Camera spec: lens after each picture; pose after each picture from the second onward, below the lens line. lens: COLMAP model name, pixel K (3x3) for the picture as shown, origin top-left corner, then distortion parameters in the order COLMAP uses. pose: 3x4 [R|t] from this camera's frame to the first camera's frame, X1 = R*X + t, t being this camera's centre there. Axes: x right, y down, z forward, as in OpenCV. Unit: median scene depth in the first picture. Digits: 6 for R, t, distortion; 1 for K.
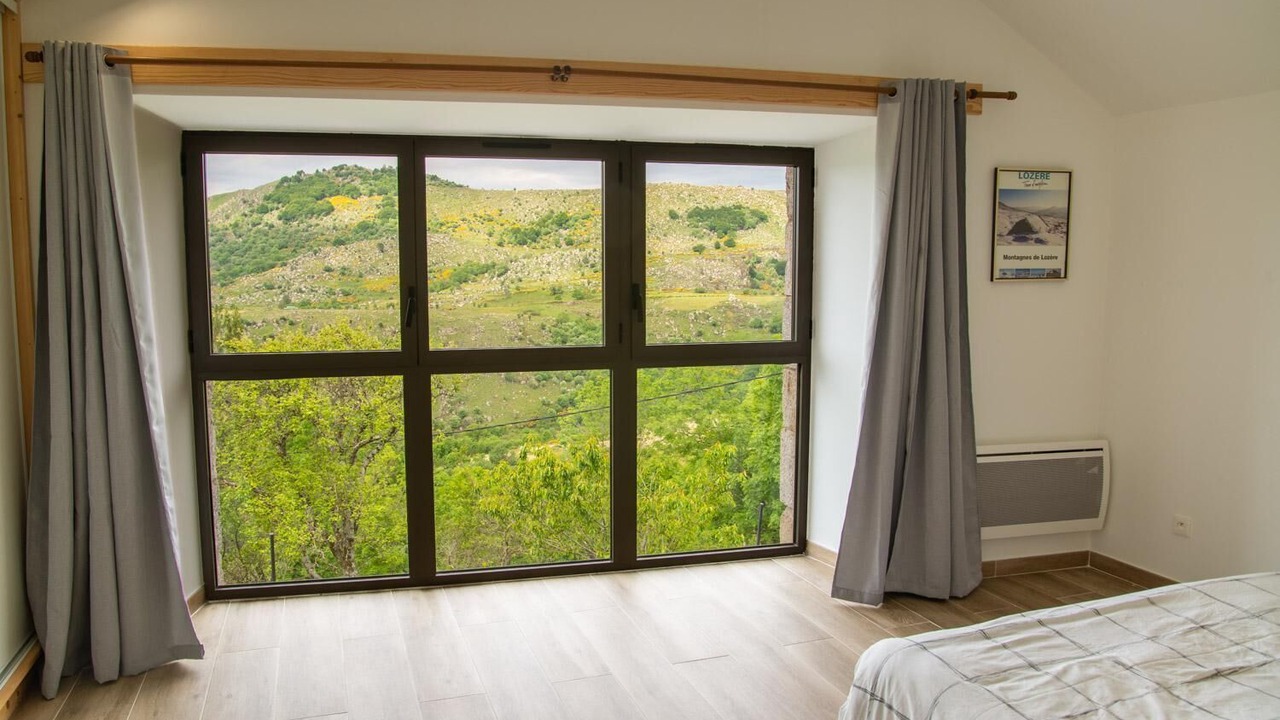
lens RADIAL K [[900.2, 0, 603.0], [0, 900.2, 359.7], [0, 0, 1]] dist [-0.083985, 0.000657]
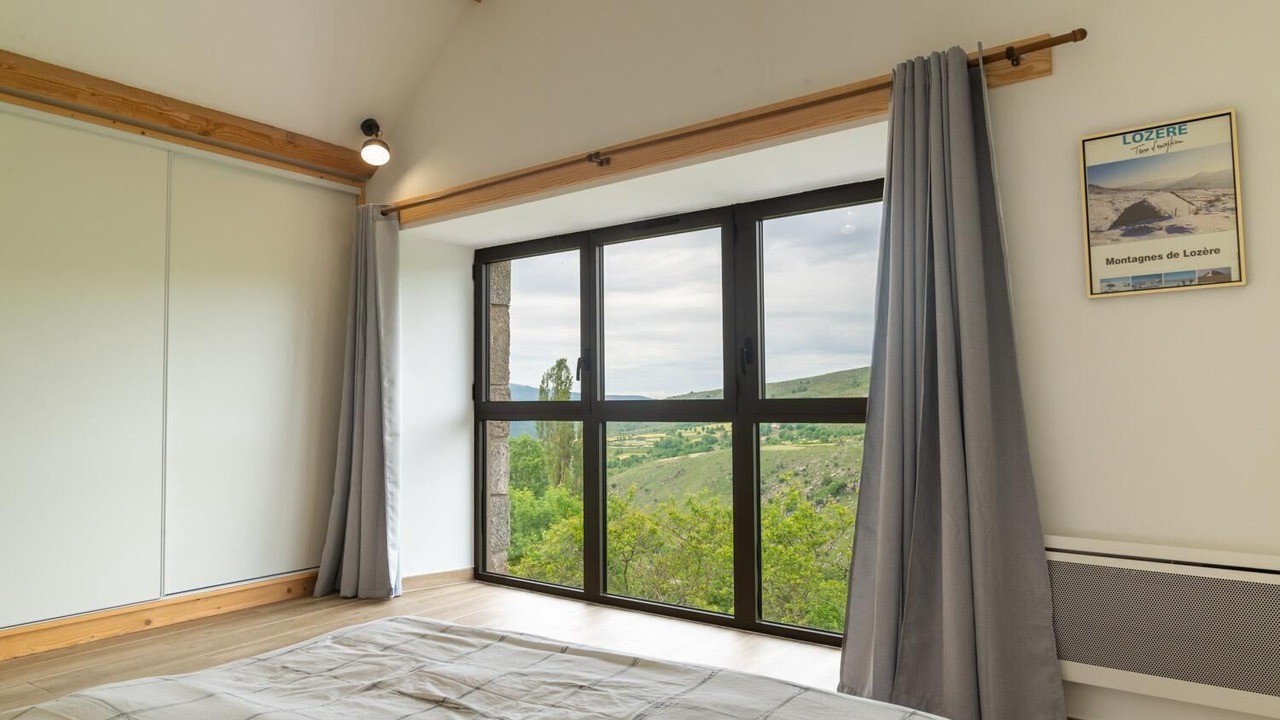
lens RADIAL K [[850.6, 0, 620.4], [0, 850.6, 362.1], [0, 0, 1]] dist [-0.000499, -0.037381]
pose [[0.607606, -0.041001, -0.793180, 0.753865], [-0.076073, 0.991071, -0.109506, 0.062597], [0.790587, 0.126876, 0.599061, 0.324362]]
